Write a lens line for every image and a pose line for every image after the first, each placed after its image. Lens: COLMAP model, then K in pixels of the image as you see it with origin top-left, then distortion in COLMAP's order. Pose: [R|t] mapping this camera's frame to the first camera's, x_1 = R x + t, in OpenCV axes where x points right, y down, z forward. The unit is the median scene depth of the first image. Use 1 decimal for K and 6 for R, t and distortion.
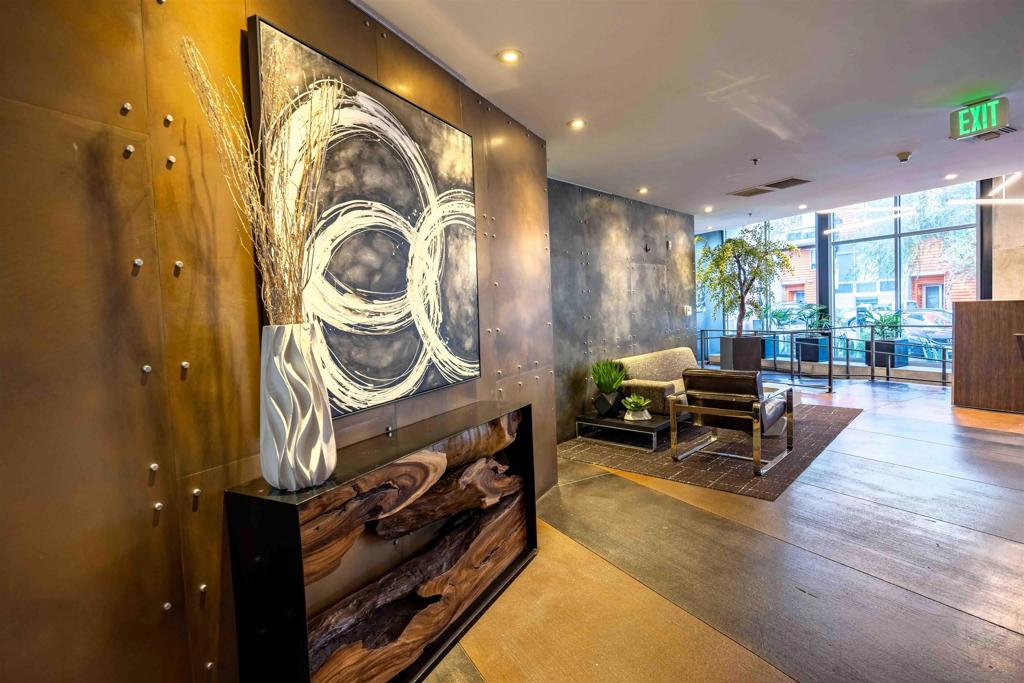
lens RADIAL K [[515.6, 0, 510.0], [0, 515.6, 339.9], [0, 0, 1]] dist [-0.013788, 0.001391]
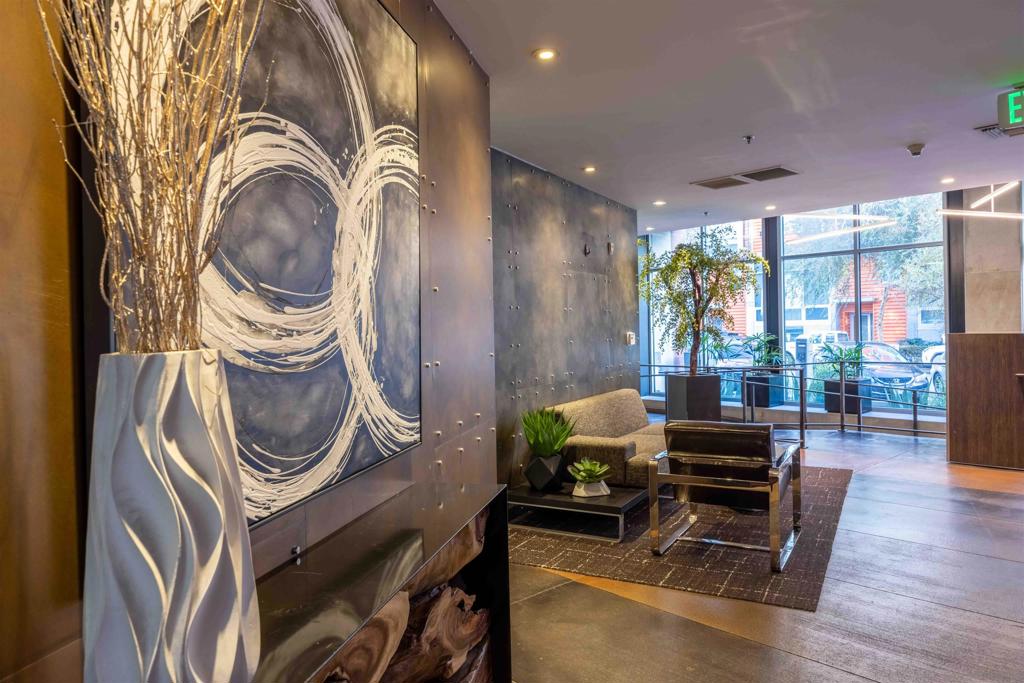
lens RADIAL K [[705.0, 0, 515.7], [0, 705.0, 338.5], [0, 0, 1]] dist [-0.002731, 0.001636]
pose [[0.968346, 0.018952, 0.248890, -0.112908], [-0.005685, 0.998529, -0.053918, -0.003839], [-0.249545, 0.050797, 0.967030, 0.131623]]
